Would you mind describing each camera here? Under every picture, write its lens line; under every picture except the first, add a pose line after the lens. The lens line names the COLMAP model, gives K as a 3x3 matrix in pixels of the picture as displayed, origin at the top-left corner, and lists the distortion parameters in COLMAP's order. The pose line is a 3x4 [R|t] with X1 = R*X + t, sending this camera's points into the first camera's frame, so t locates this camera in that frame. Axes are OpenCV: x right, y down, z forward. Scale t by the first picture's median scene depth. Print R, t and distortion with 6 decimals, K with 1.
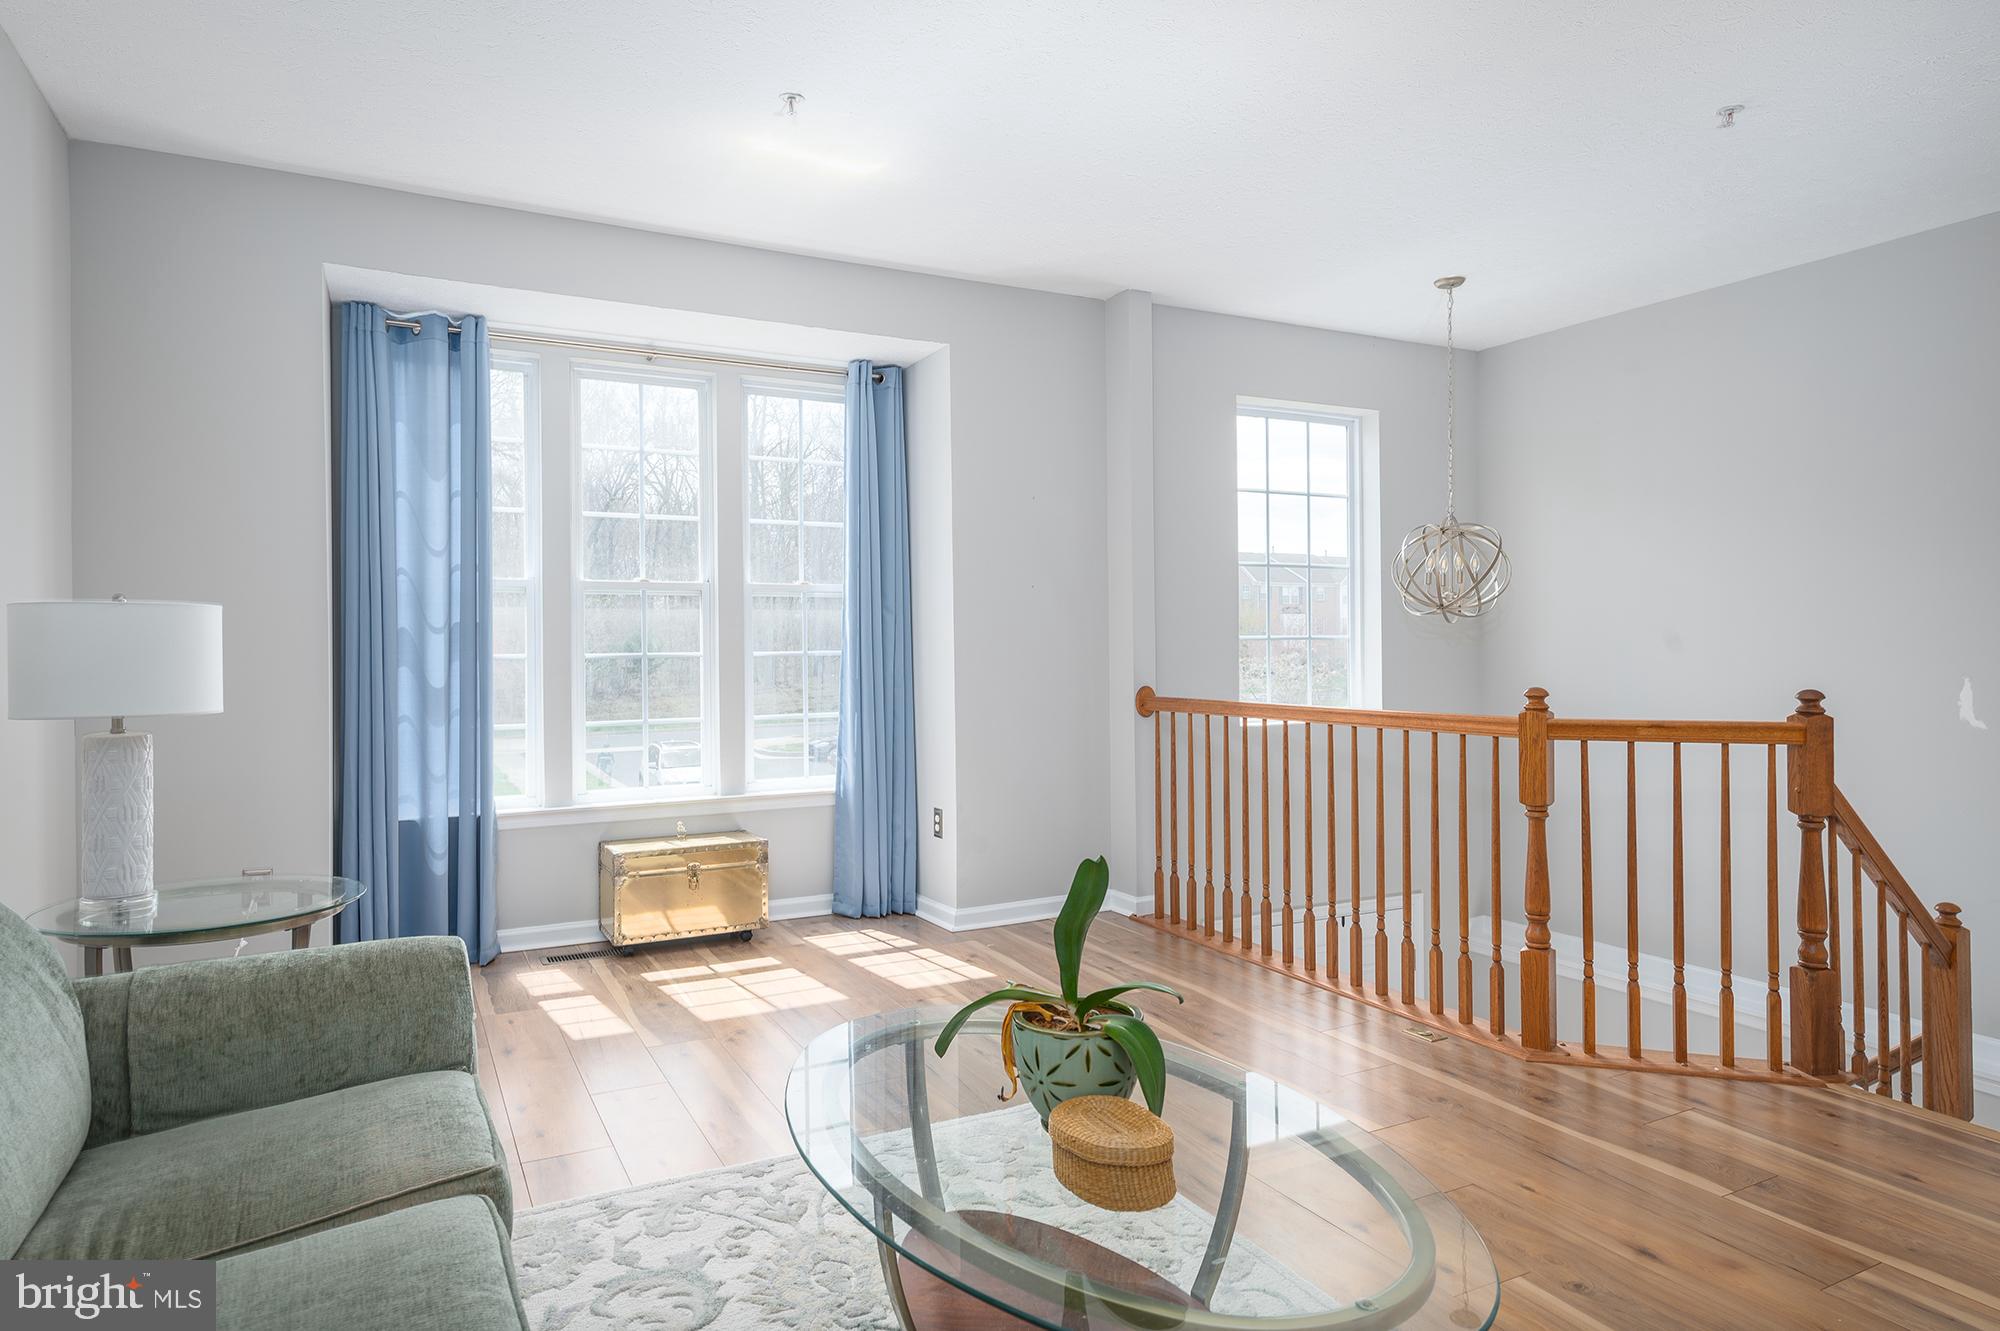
lens RADIAL K [[1180.8, 0, 998.1], [0, 1180.8, 659.2], [0, 0, 1]] dist [0.000802, 0.000983]
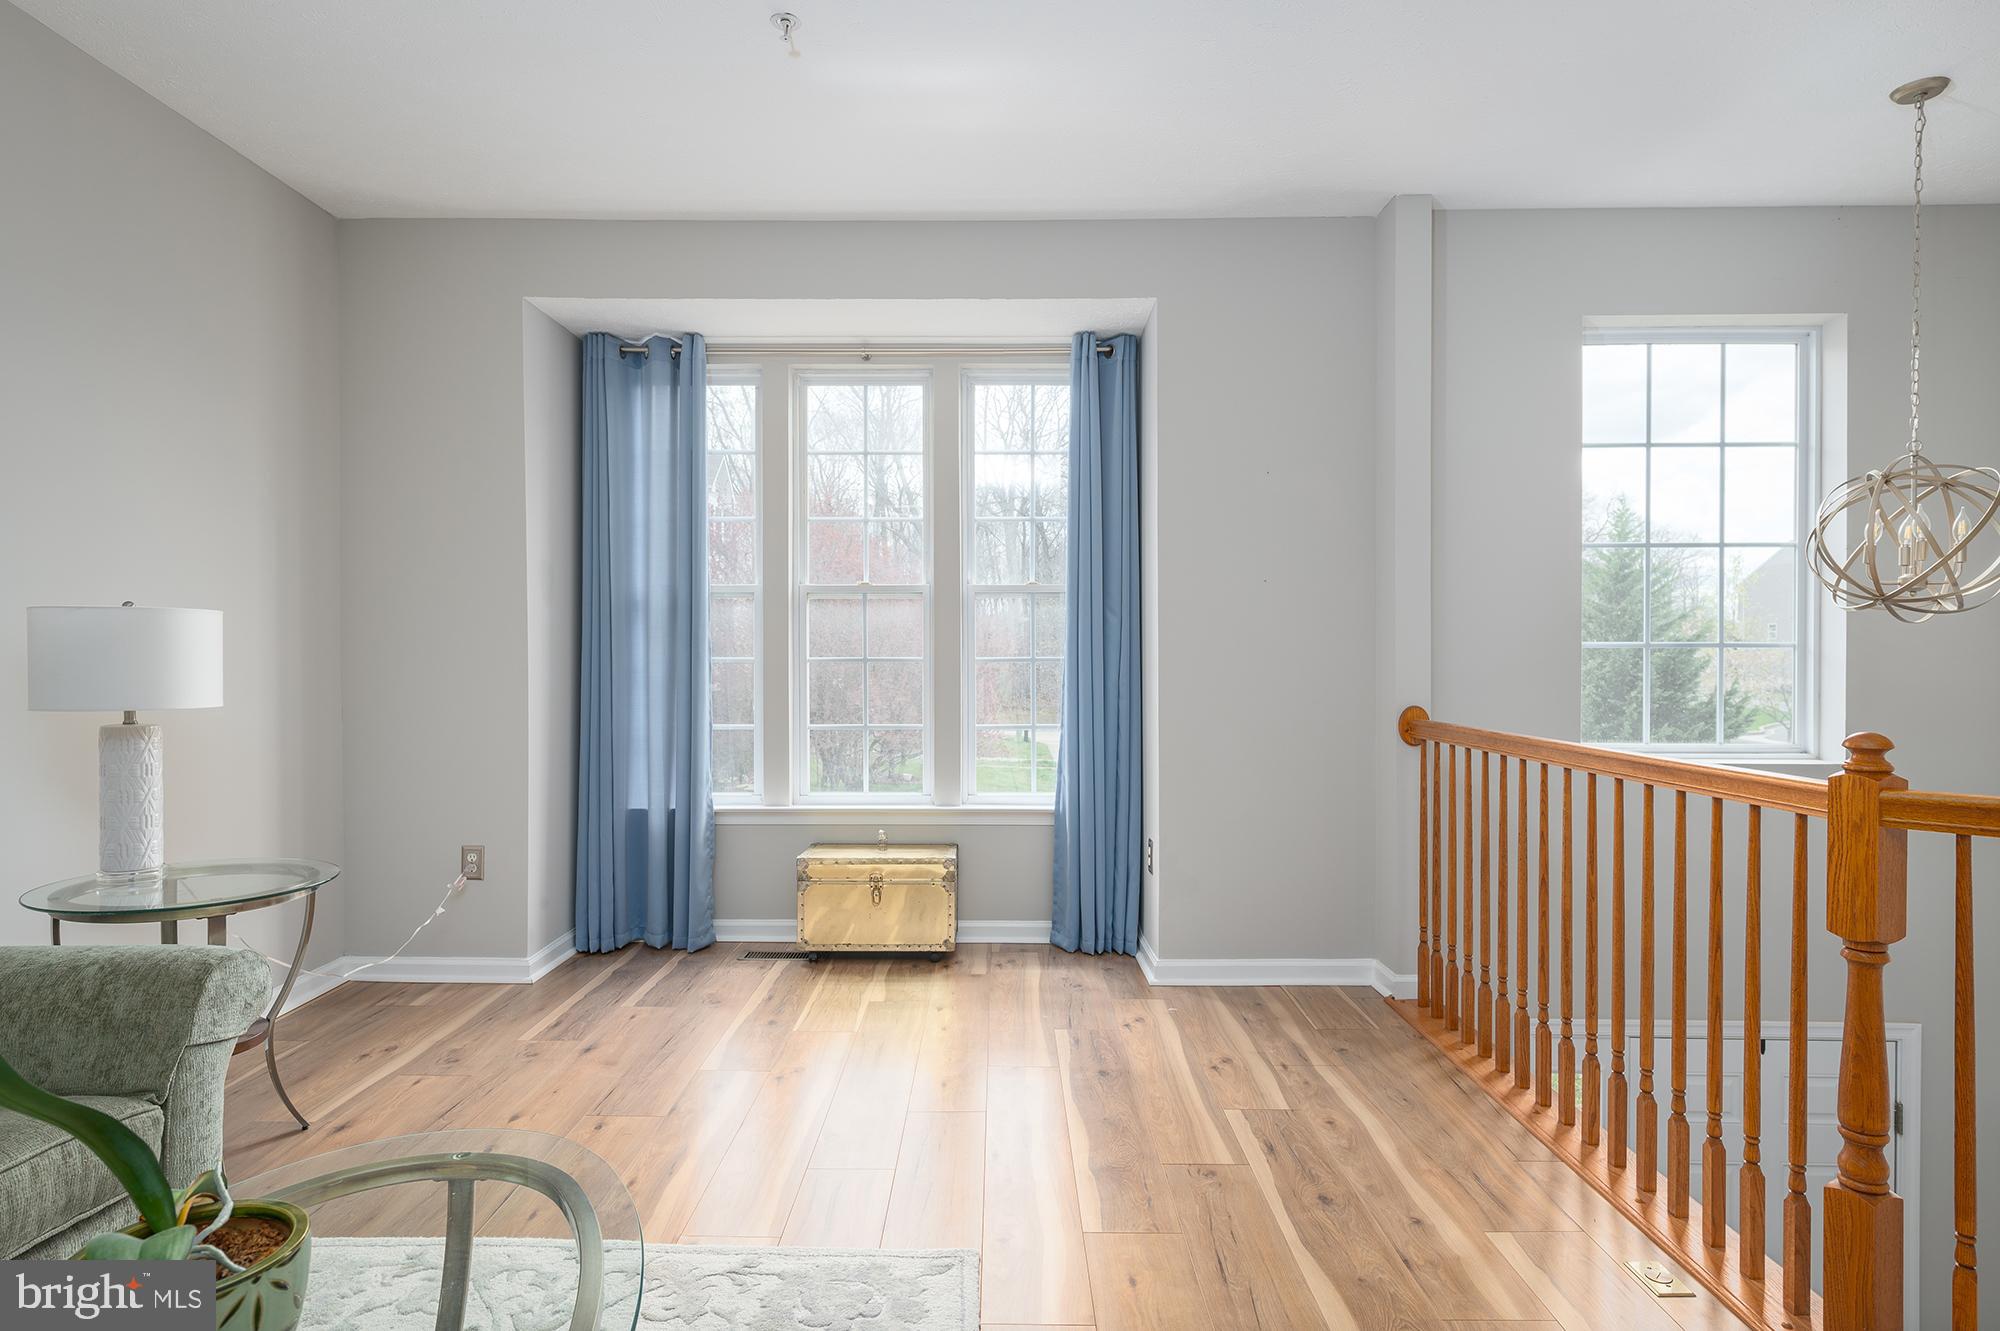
lens RADIAL K [[1108.2, 0, 1003.8], [0, 1108.2, 678.6], [0, 0, 1]] dist [0.008440, -0.008250]
pose [[0.878743, 0.019002, -0.476917, 0.239056], [-0.012401, 0.999779, 0.016986, -0.004506], [0.477134, -0.009012, 0.878784, 0.230998]]
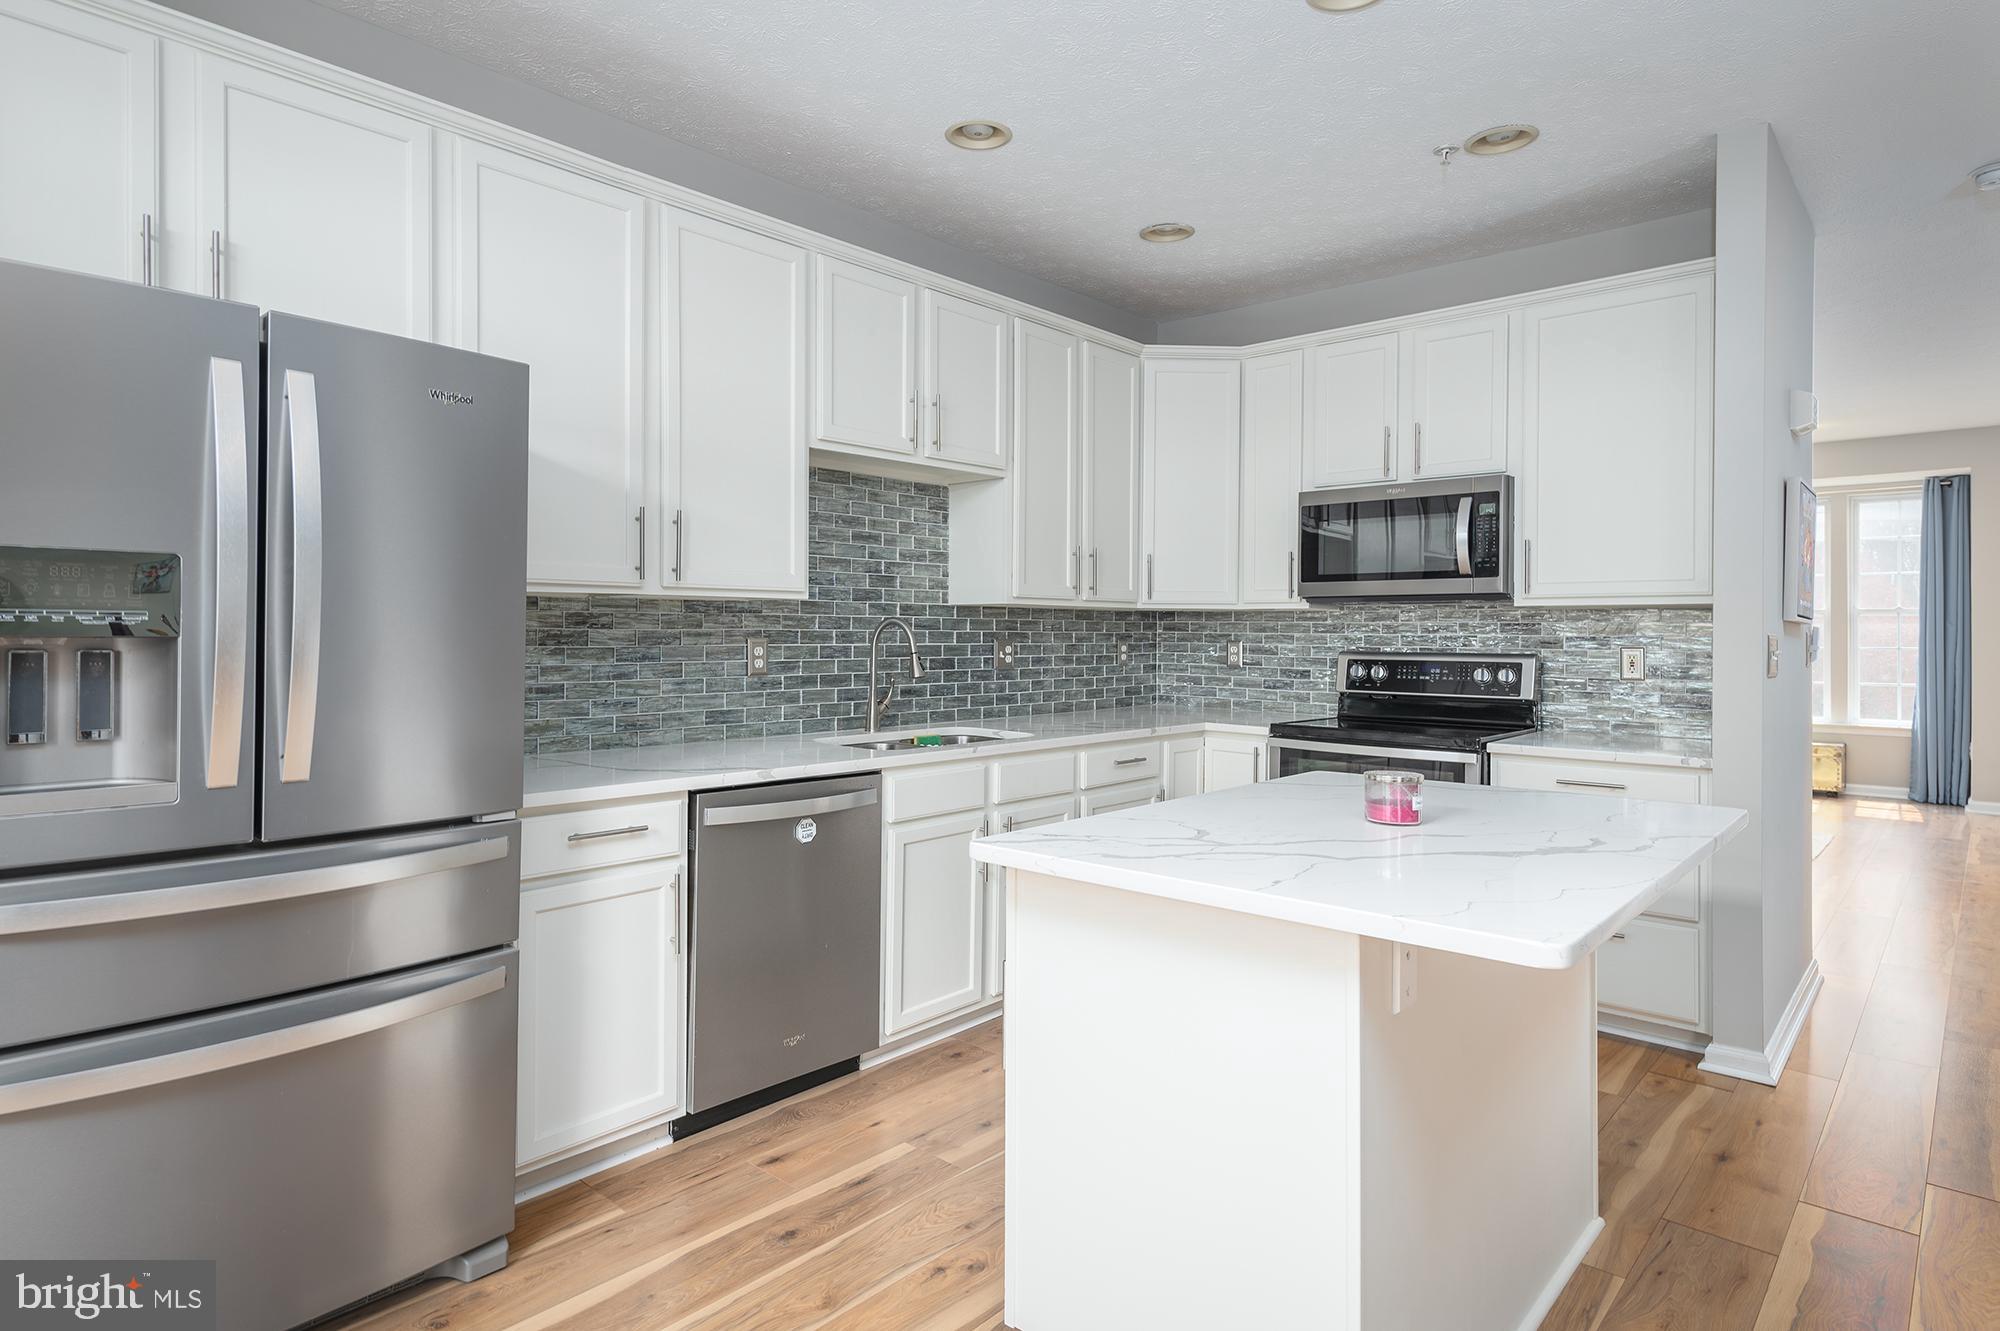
lens RADIAL K [[1108.2, 0, 1002.8], [0, 1108.2, 648.8], [0, 0, 1]] dist [0.008440, -0.008250]
pose [[0.364887, 0.015347, -0.930925, 0.893276], [-0.006058, 0.999882, 0.014109, -0.020686], [0.931032, 0.000492, 0.364937, -0.829911]]
